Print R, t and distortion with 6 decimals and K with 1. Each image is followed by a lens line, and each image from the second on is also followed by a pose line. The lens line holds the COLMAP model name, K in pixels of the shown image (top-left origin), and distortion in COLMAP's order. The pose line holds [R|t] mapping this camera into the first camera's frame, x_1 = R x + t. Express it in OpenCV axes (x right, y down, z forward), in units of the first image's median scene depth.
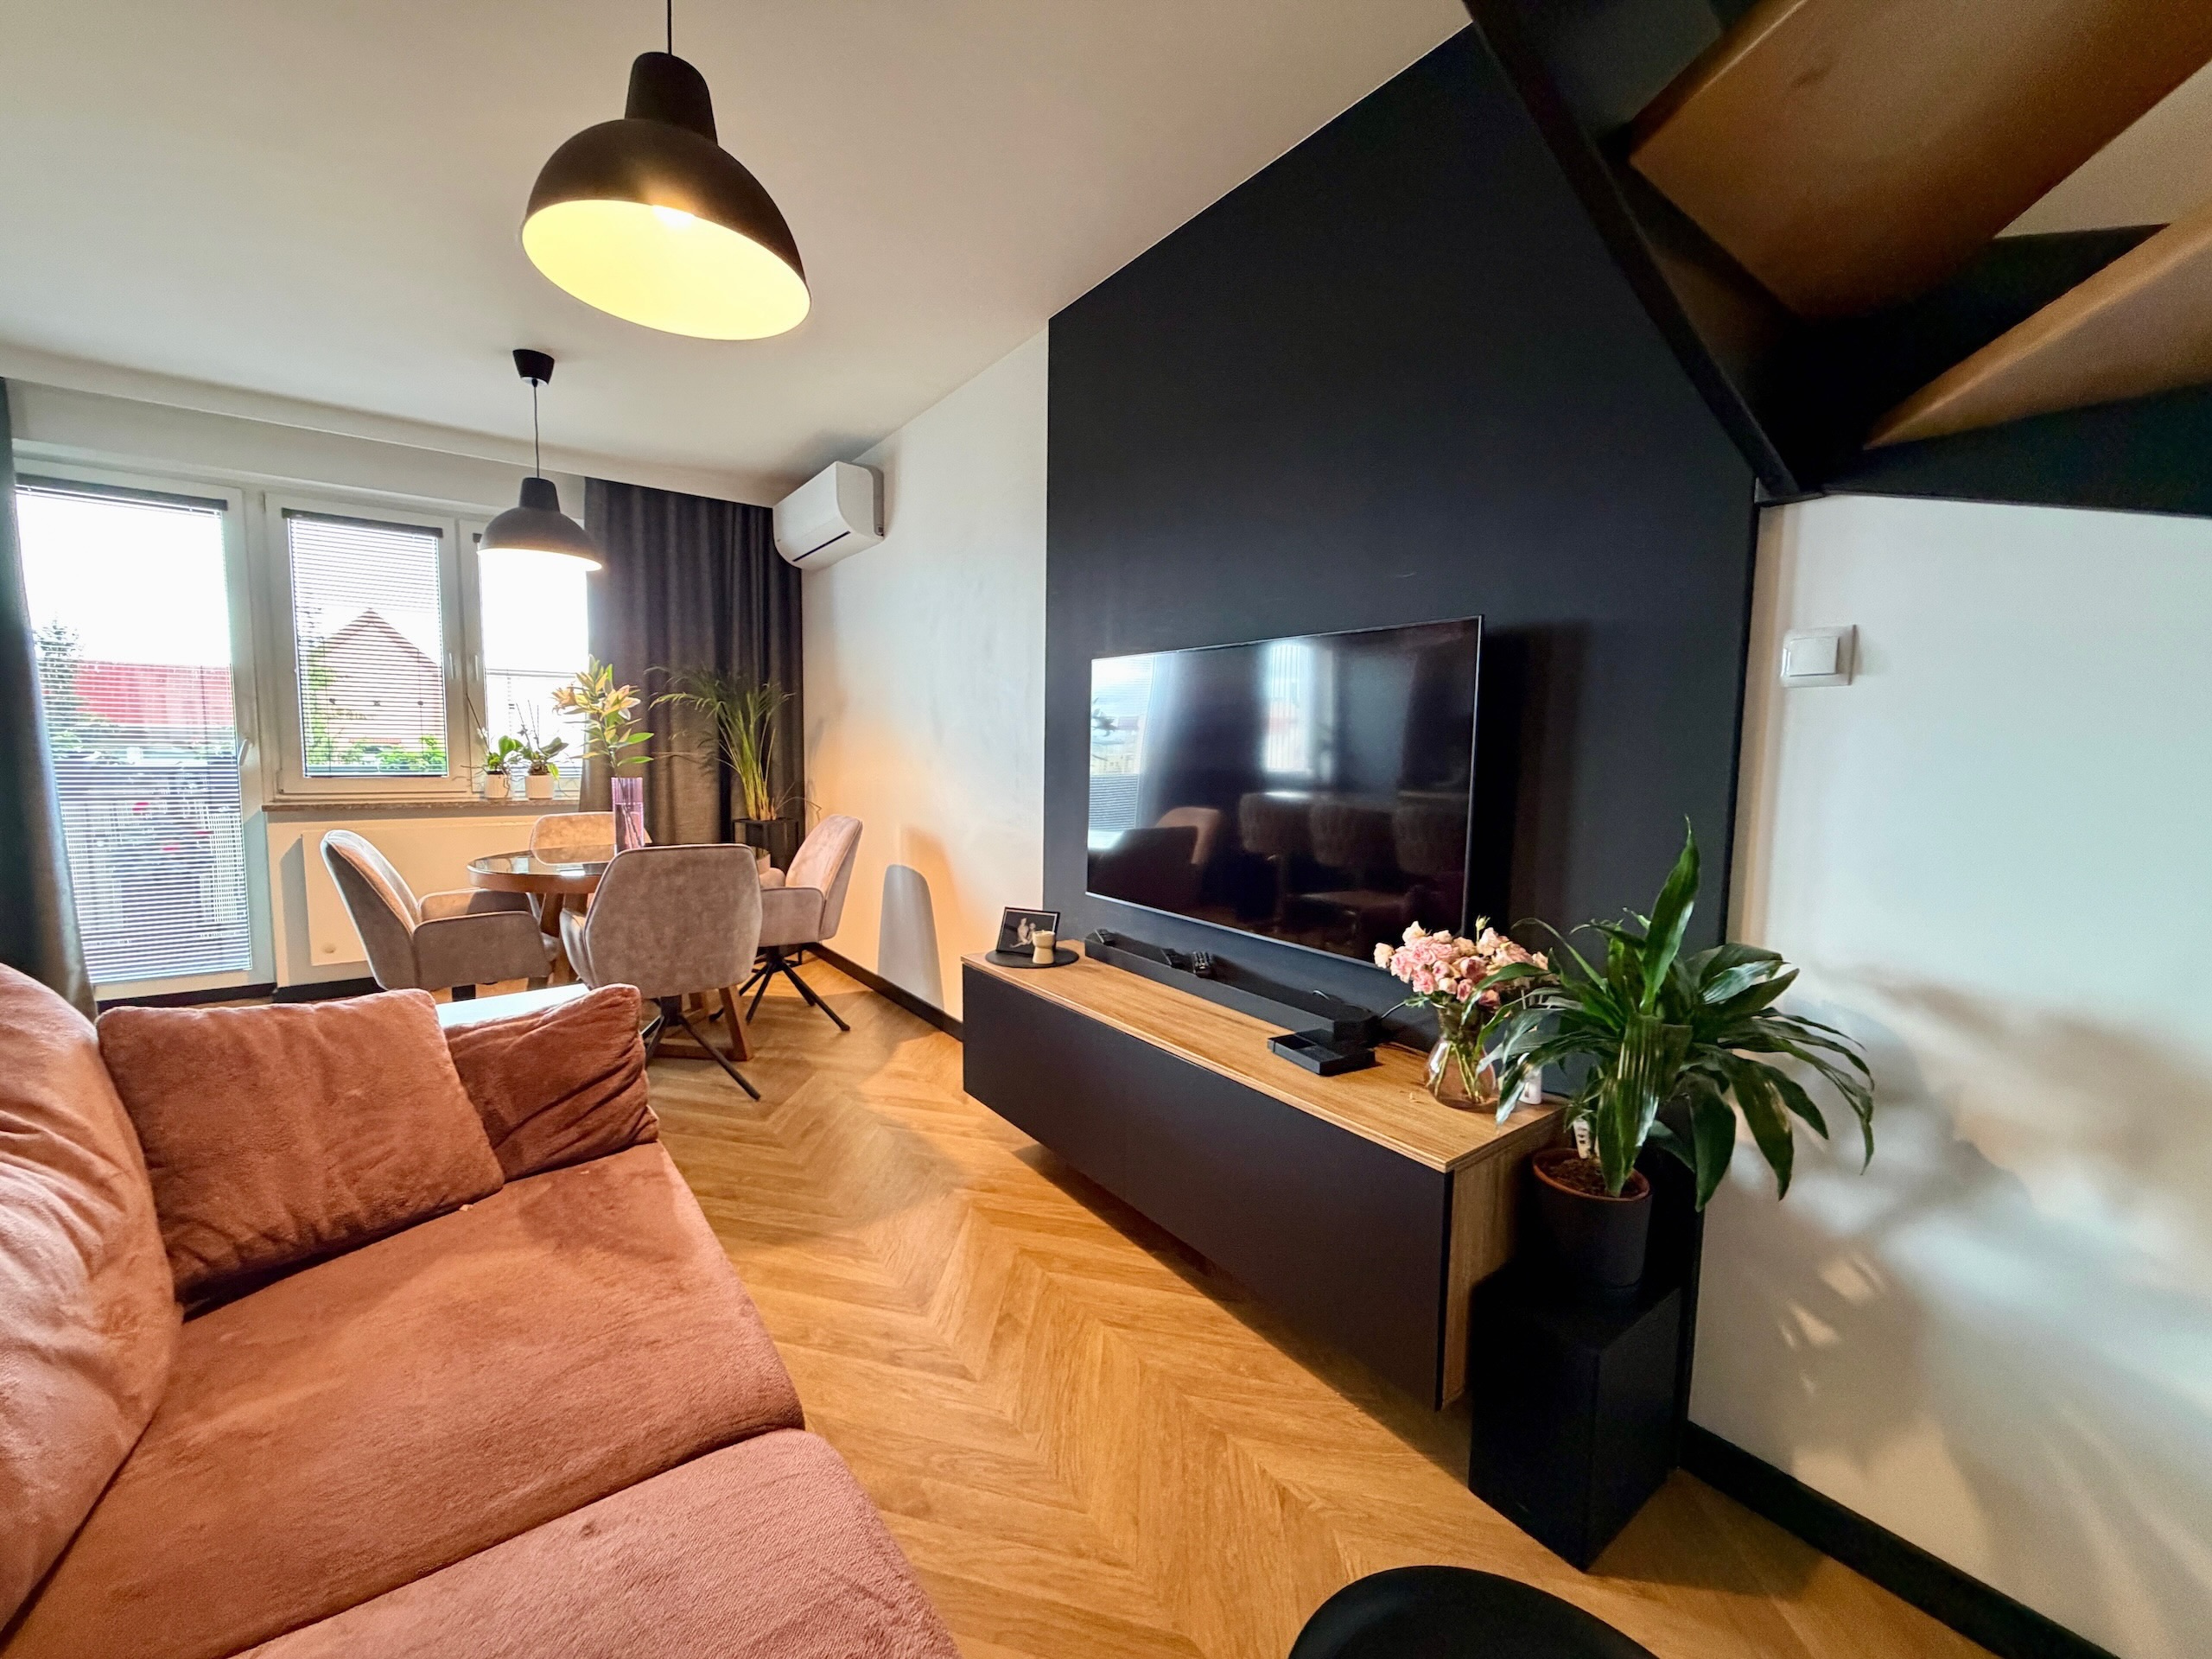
lens RADIAL K [[880.6, 0, 1101.7], [0, 880.6, 826.1], [0, 0, 1]] dist [0.000304, 0.000028]
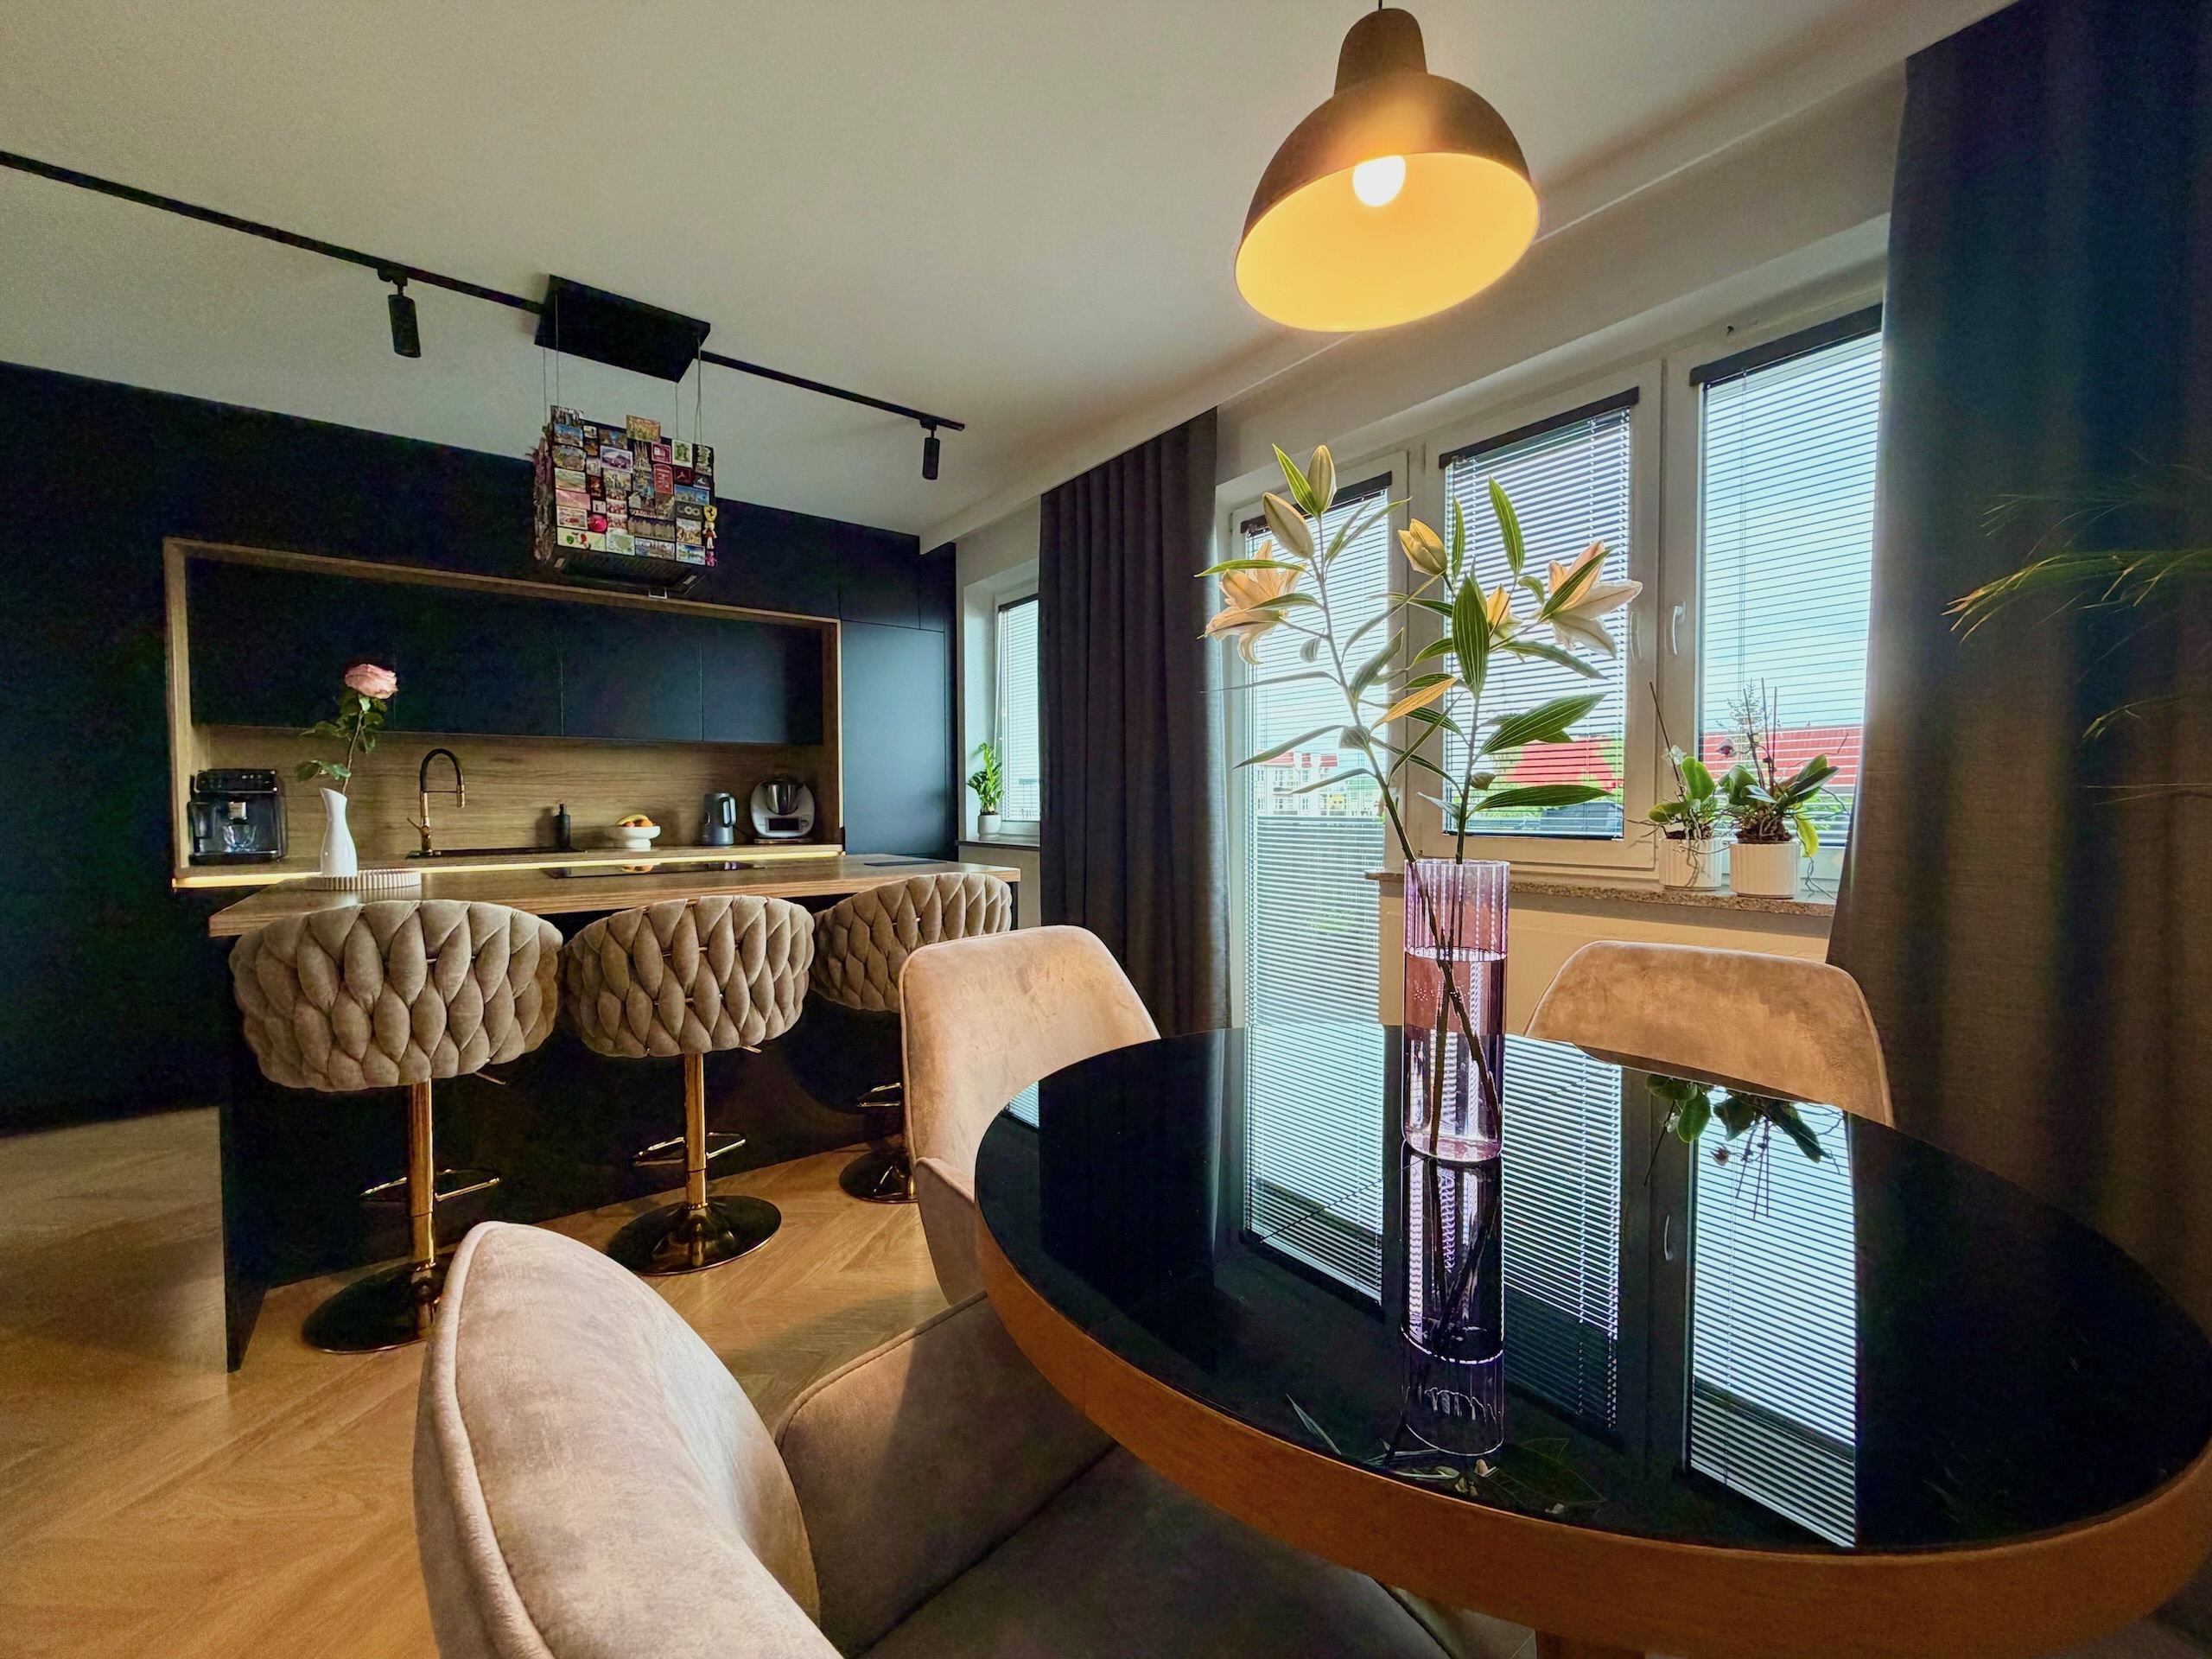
lens RADIAL K [[880.6, 0, 1101.7], [0, 880.6, 826.1], [0, 0, 1]] dist [0.000304, 0.000028]
pose [[0.017203, 0.013553, -0.999760, -0.425410], [-0.081478, 0.996602, 0.012108, -0.096247], [0.996527, 0.081250, 0.018249, 1.437647]]
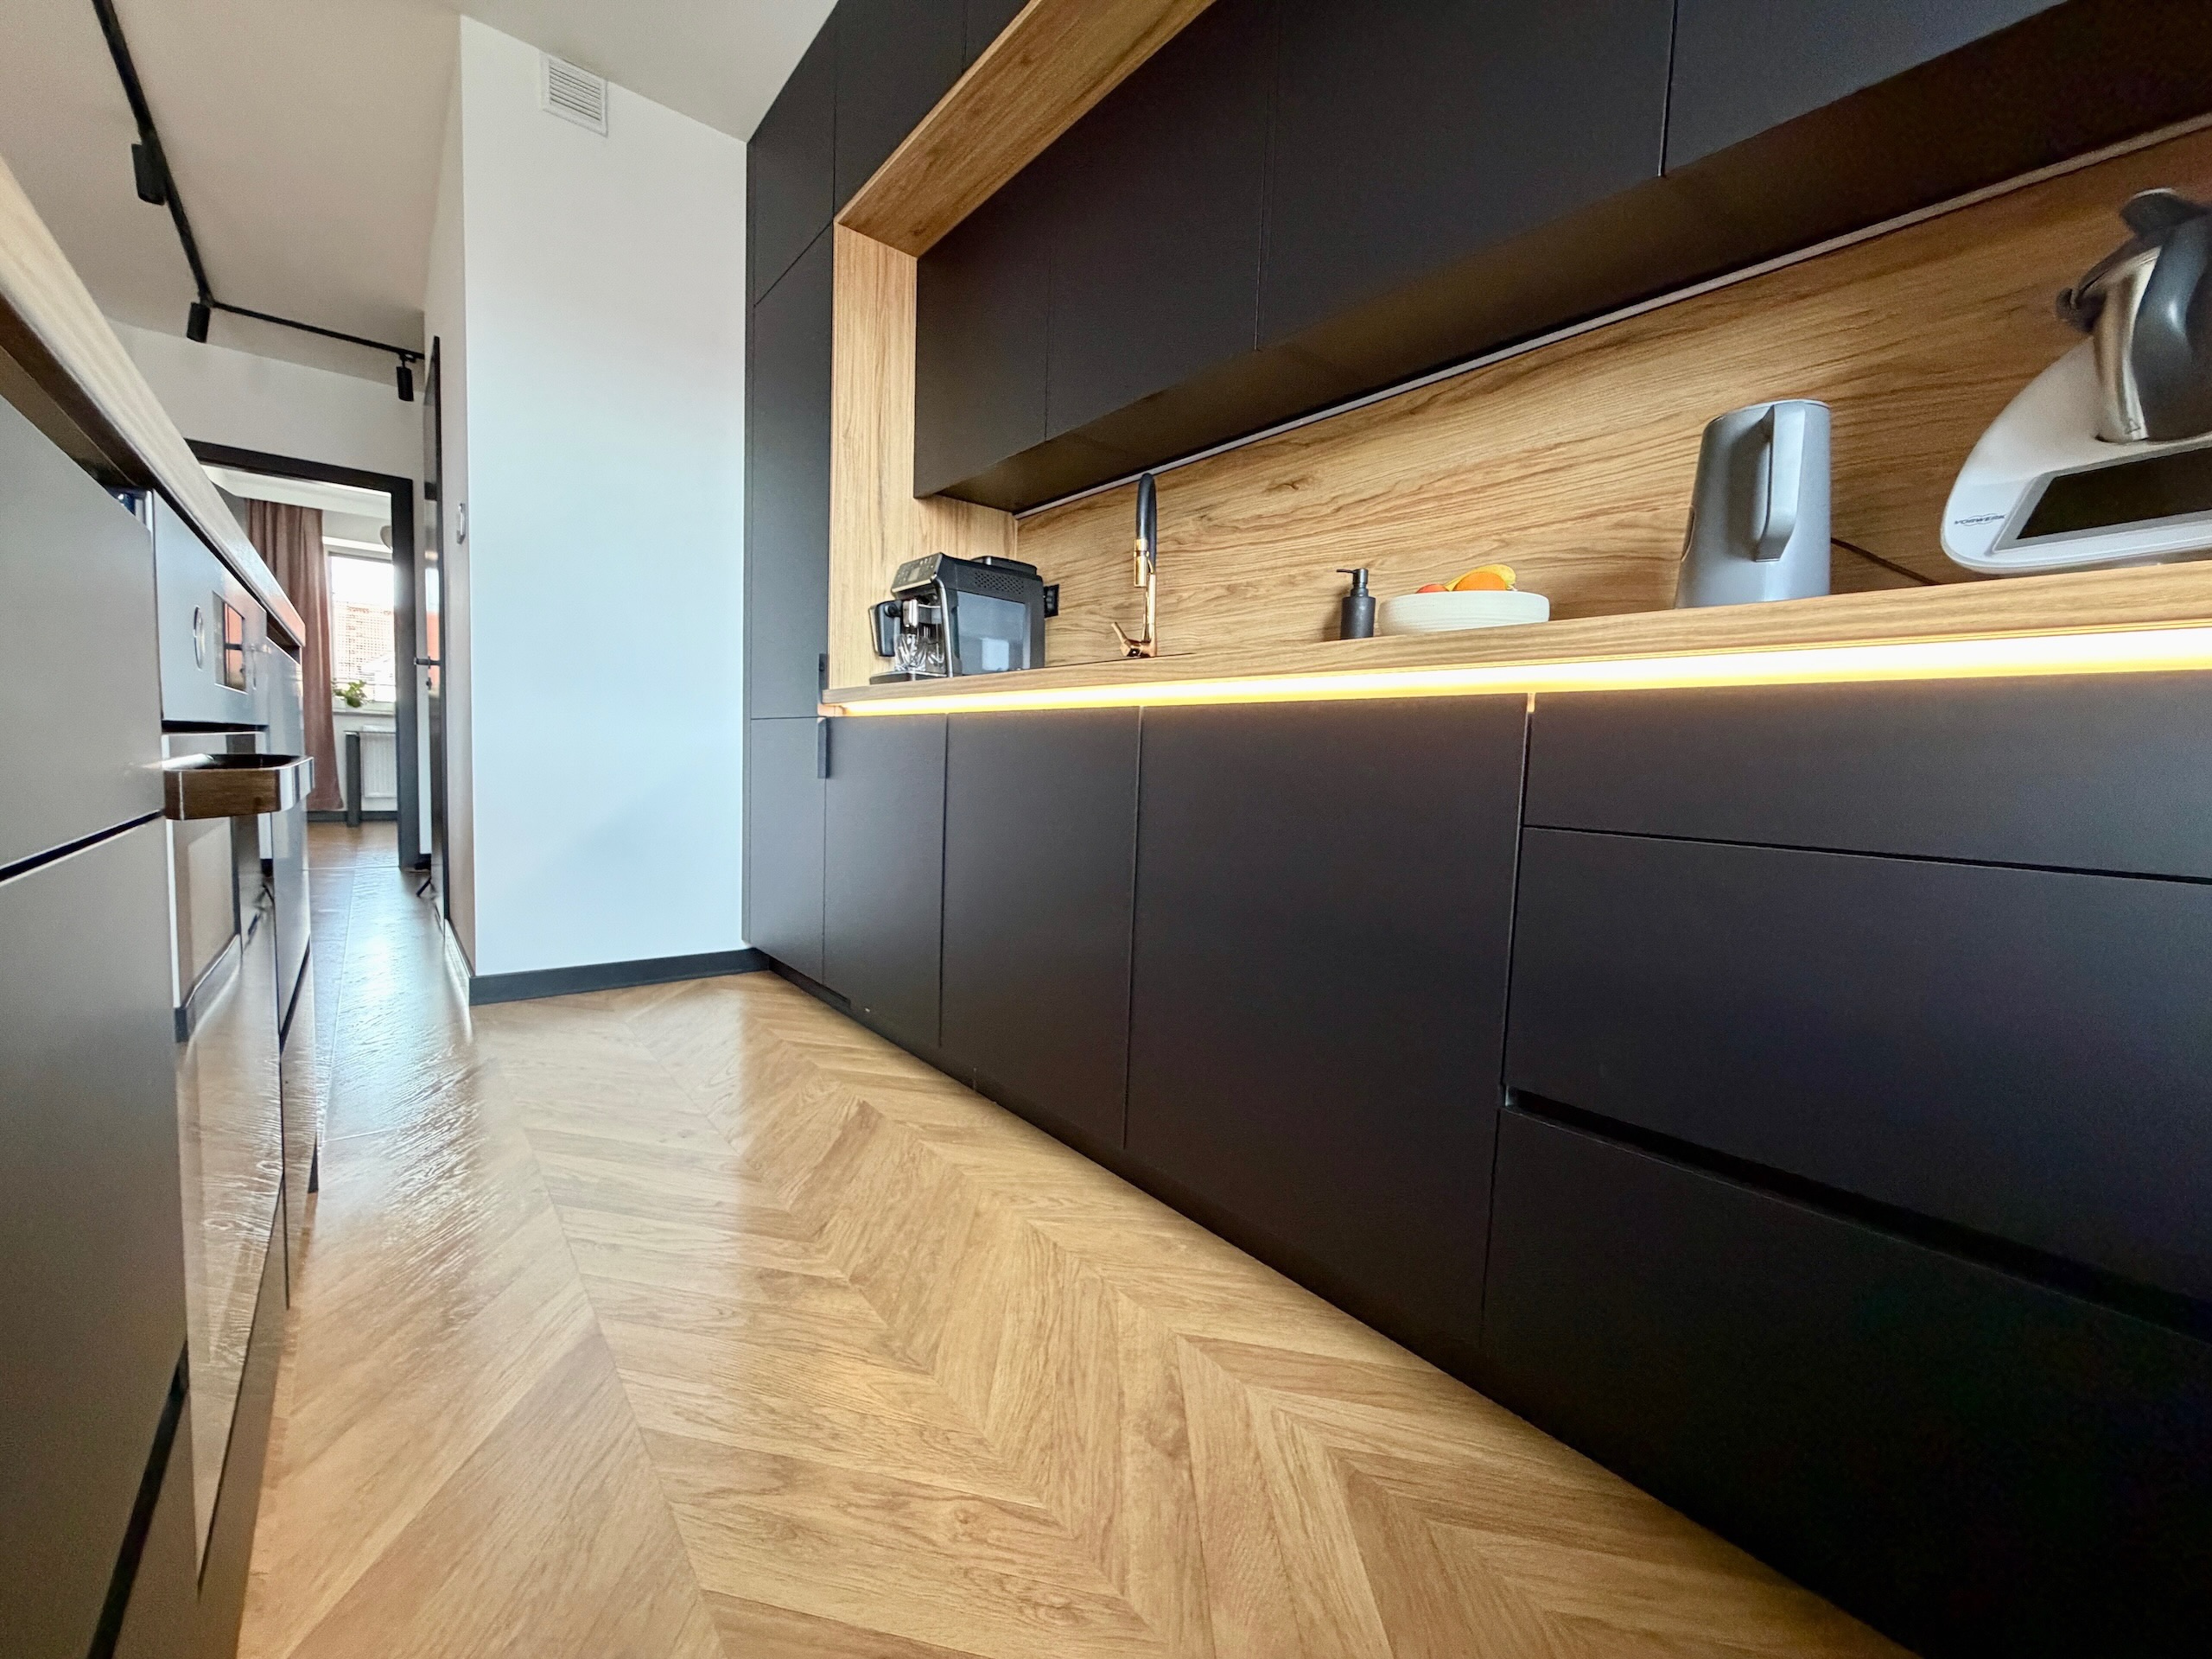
lens RADIAL K [[880.6, 0, 1101.7], [0, 880.6, 826.1], [0, 0, 1]] dist [0.000304, 0.000028]
pose [[-0.997141, -0.046639, -0.059458, -2.289630], [-0.055626, 0.985581, 0.159799, 0.099223], [0.051148, 0.162650, -0.985357, 1.011416]]
